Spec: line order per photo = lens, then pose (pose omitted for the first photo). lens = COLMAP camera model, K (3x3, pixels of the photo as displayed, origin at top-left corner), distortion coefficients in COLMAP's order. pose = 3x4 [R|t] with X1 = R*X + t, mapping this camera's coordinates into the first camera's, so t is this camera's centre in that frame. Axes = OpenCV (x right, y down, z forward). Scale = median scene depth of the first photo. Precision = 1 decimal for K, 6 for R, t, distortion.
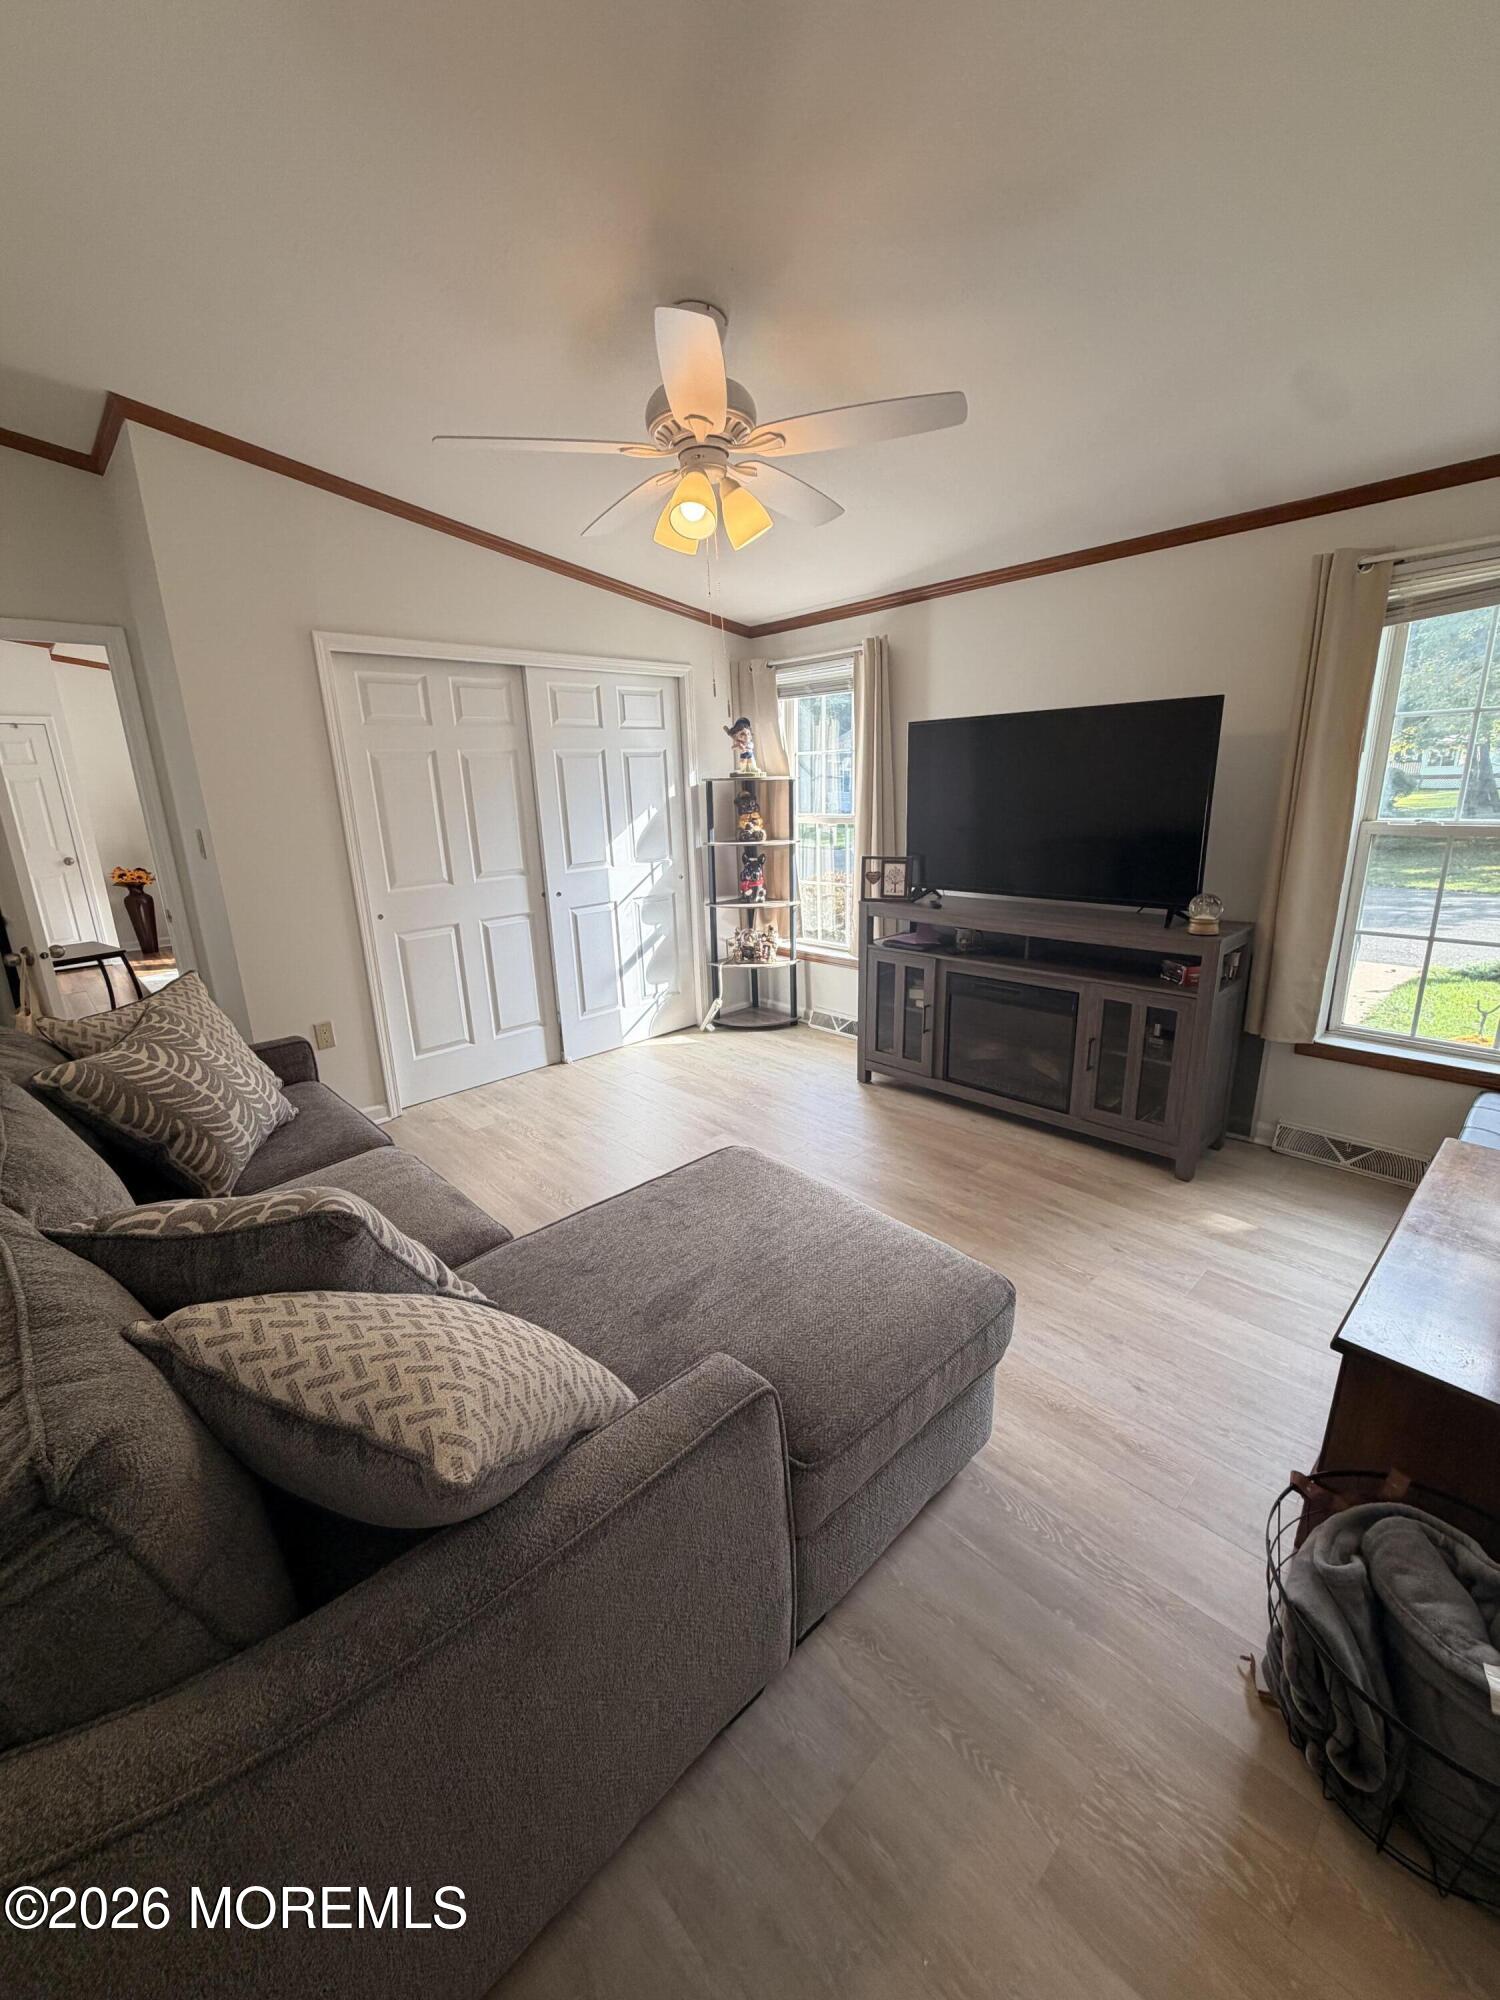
lens RADIAL K [[802.1, 0, 750.0], [0, 802.1, 1000.0], [0, 0, 1]] dist [-0.000580, -0.000059]
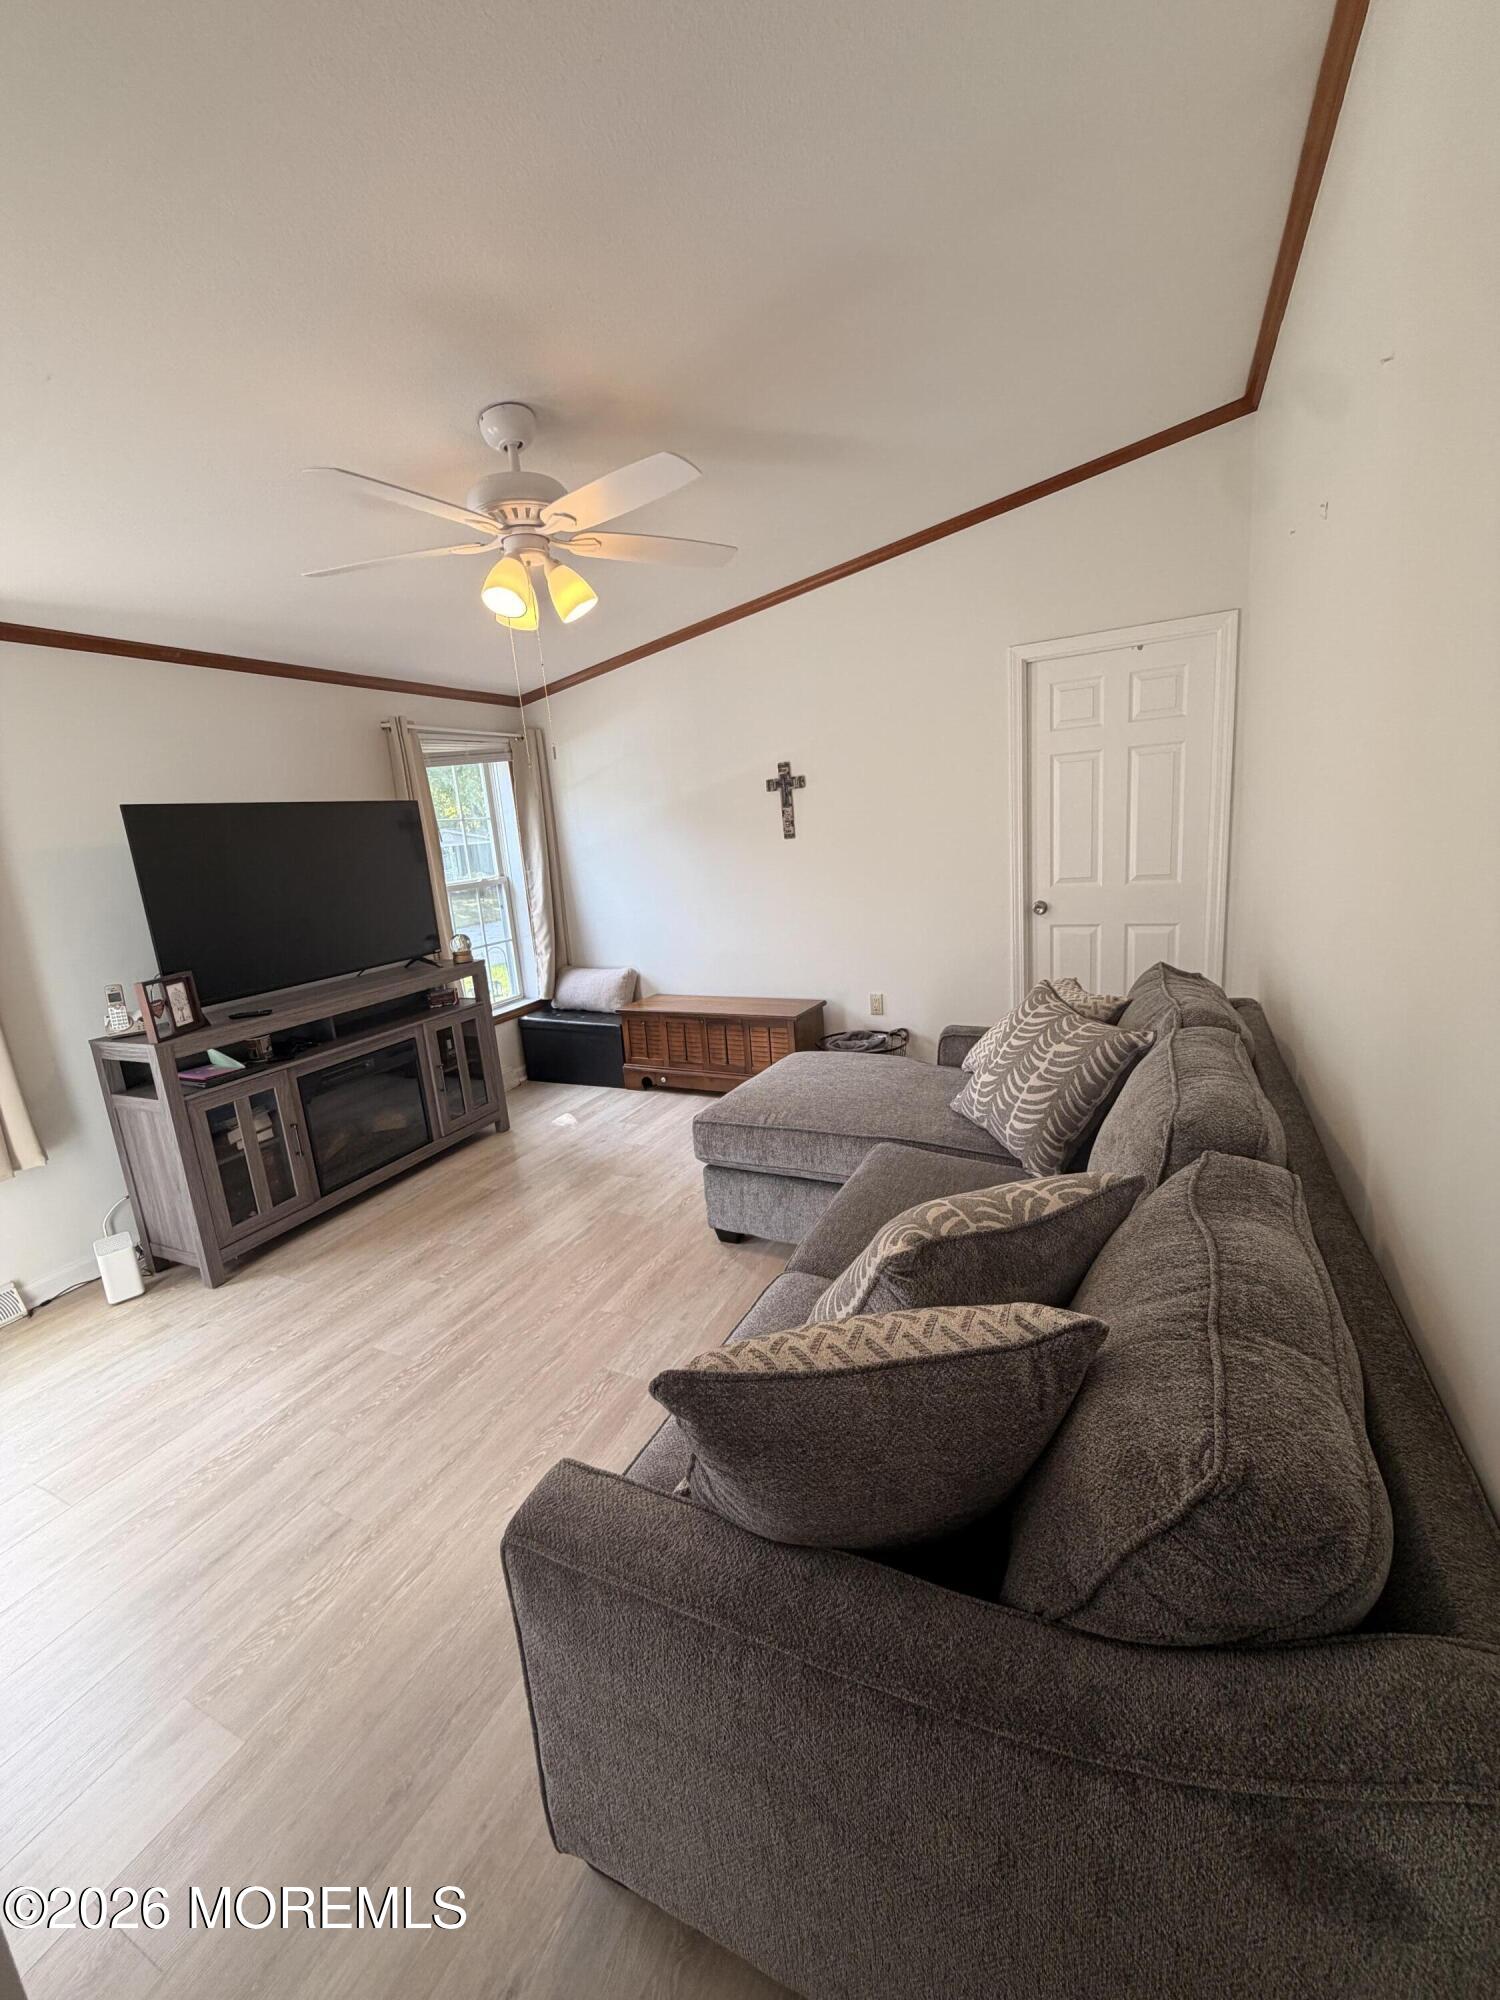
lens RADIAL K [[802.1, 0, 750.0], [0, 802.1, 1000.0], [0, 0, 1]] dist [-0.000580, -0.000059]
pose [[-0.359191, -0.138991, 0.922856, -0.819591], [0.334285, 0.904076, 0.266271, -0.200532], [-0.871341, 0.404139, -0.278274, 0.845042]]
